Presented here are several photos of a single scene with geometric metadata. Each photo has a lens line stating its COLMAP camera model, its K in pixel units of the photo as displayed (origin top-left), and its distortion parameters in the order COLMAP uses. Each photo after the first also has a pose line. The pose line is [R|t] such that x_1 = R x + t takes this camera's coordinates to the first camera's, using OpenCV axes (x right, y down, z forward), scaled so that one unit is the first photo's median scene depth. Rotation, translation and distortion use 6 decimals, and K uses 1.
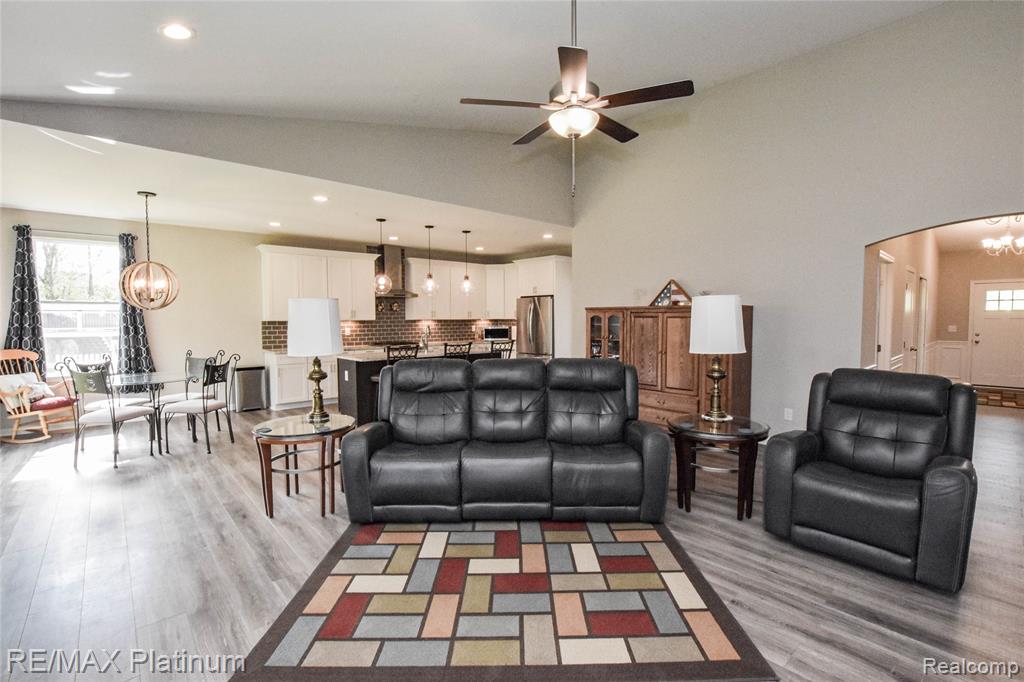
lens RADIAL K [[462.2, 0, 525.0], [0, 462.2, 340.3], [0, 0, 1]] dist [-0.028130, 0.000271]
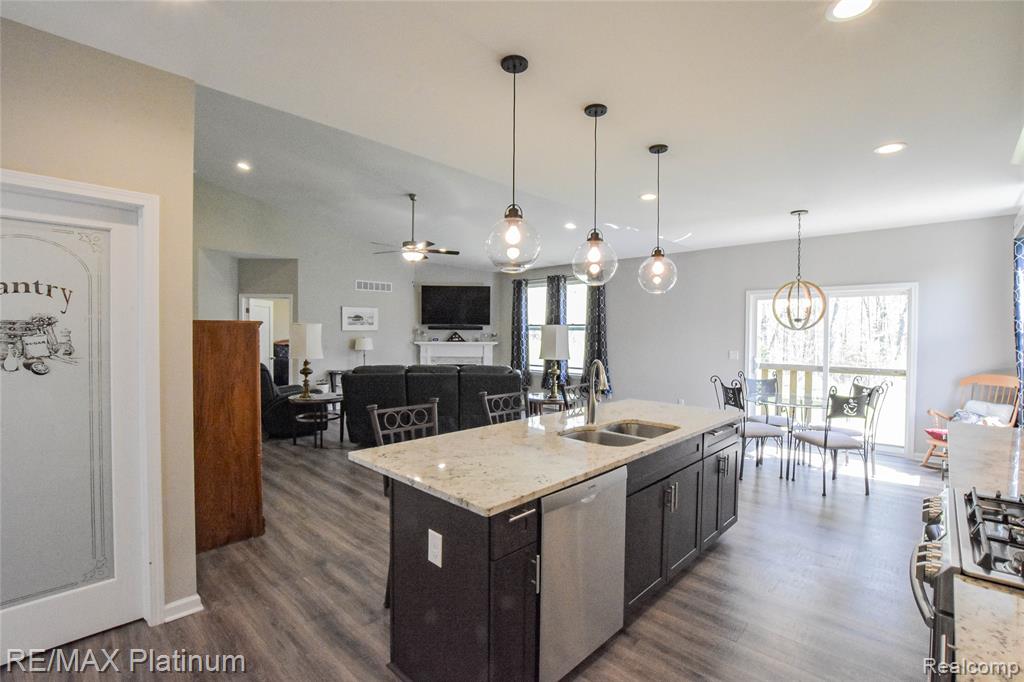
lens RADIAL K [[467.6, 0, 519.7], [0, 467.6, 342.8], [0, 0, 1]] dist [-0.030468, 0.000874]
pose [[-0.997745, -0.002550, -0.067069, -0.231594], [-0.007323, 0.997449, 0.071009, -0.152009], [0.066717, 0.071340, -0.995218, 2.780264]]
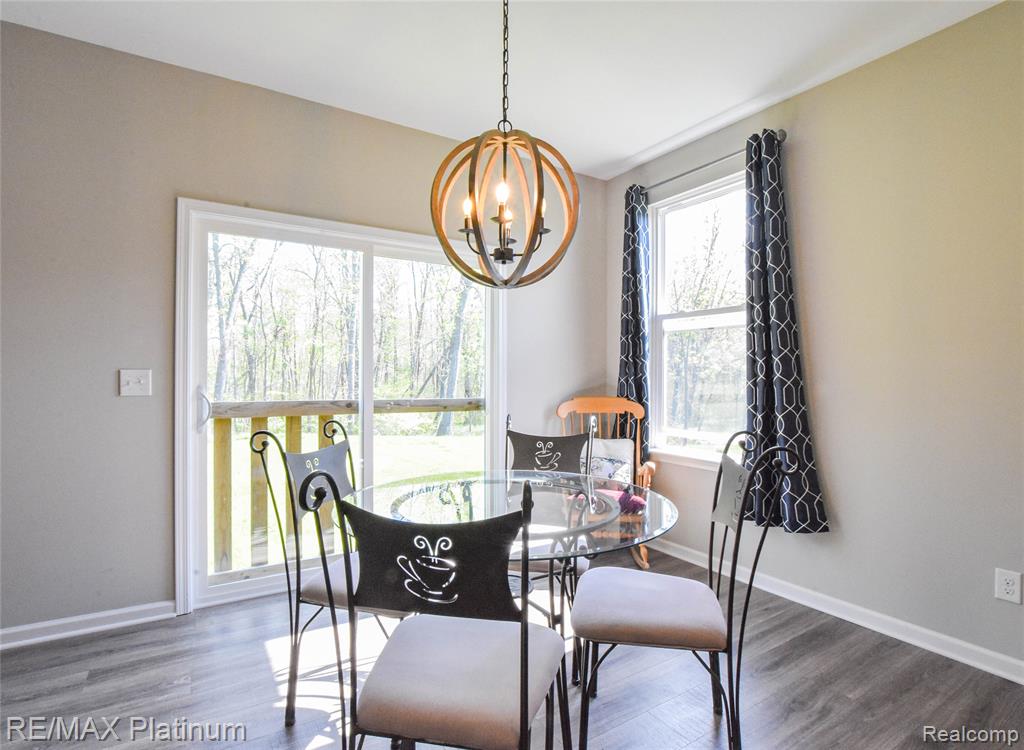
lens RADIAL K [[510.2, 0, 512.6], [0, 510.2, 374.5], [0, 0, 1]] dist [-0.036093, -0.000044]
pose [[-0.193153, -0.001270, -0.981168, -0.682770], [-0.054481, 0.998470, 0.009433, -0.014941], [0.979655, 0.055277, -0.192927, 1.539473]]
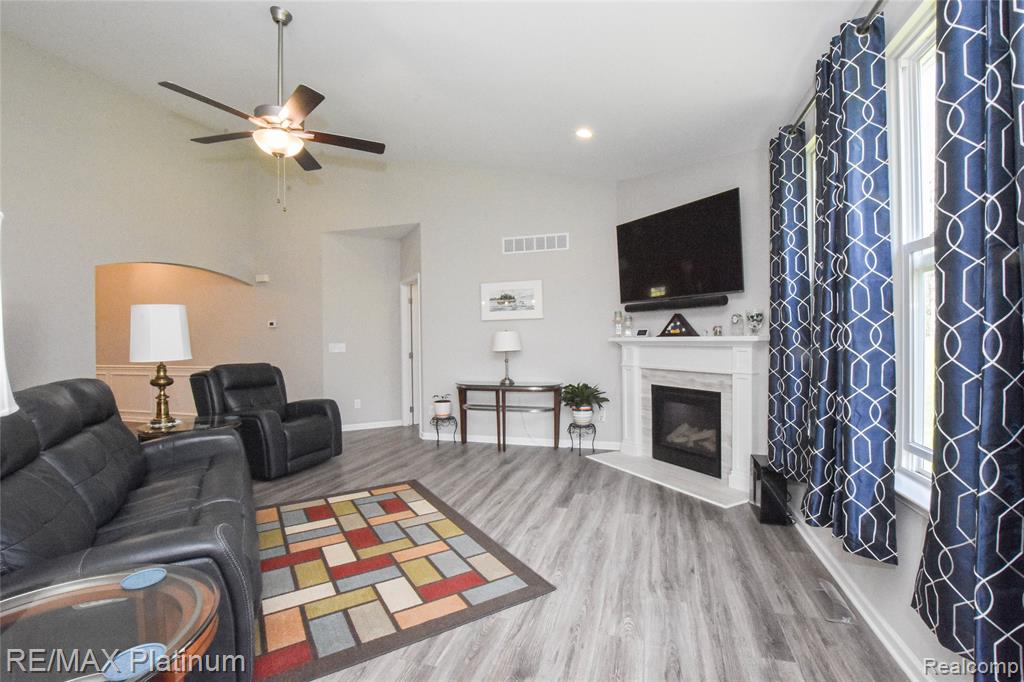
lens RADIAL K [[453.7, 0, 522.1], [0, 453.7, 342.1], [0, 0, 1]] dist [-0.028866, 0.000708]
pose [[-0.519930, 0.001739, 0.854207, -0.868510], [0.057866, 0.997772, 0.033190, 0.001265], [-0.852247, 0.066686, -0.518872, 0.858745]]
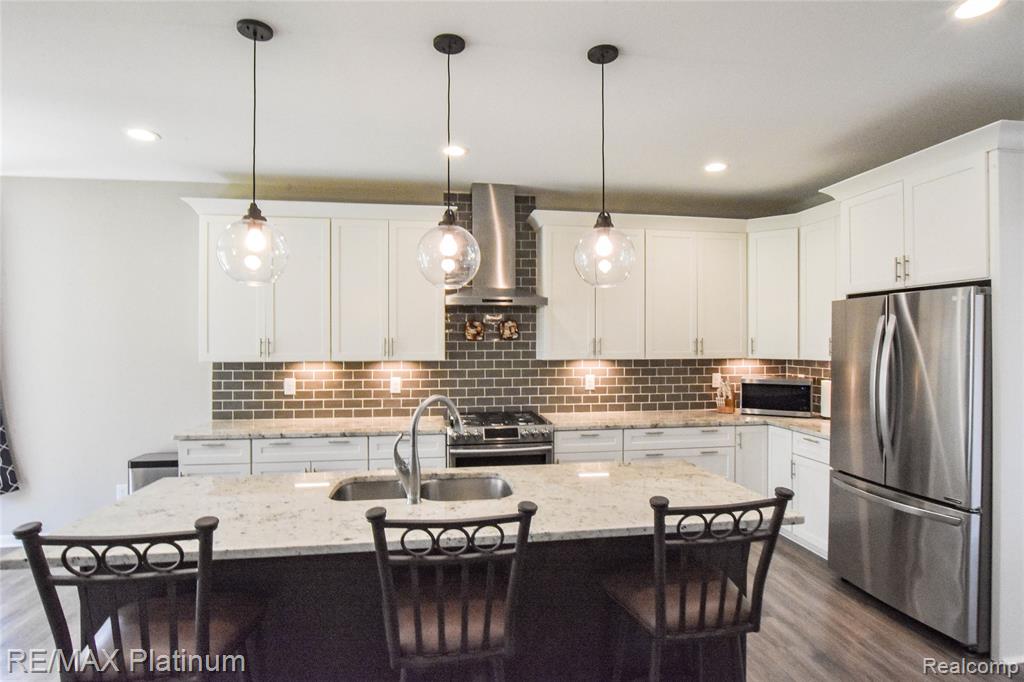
lens RADIAL K [[531.3, 0, 520.9], [0, 531.3, 342.1], [0, 0, 1]] dist [-0.034393, 0.000109]
pose [[0.831379, 0.004036, -0.555691, 0.013859], [-0.029450, 0.998888, -0.036804, -0.109376], [0.554924, 0.046963, 0.830574, 1.523442]]
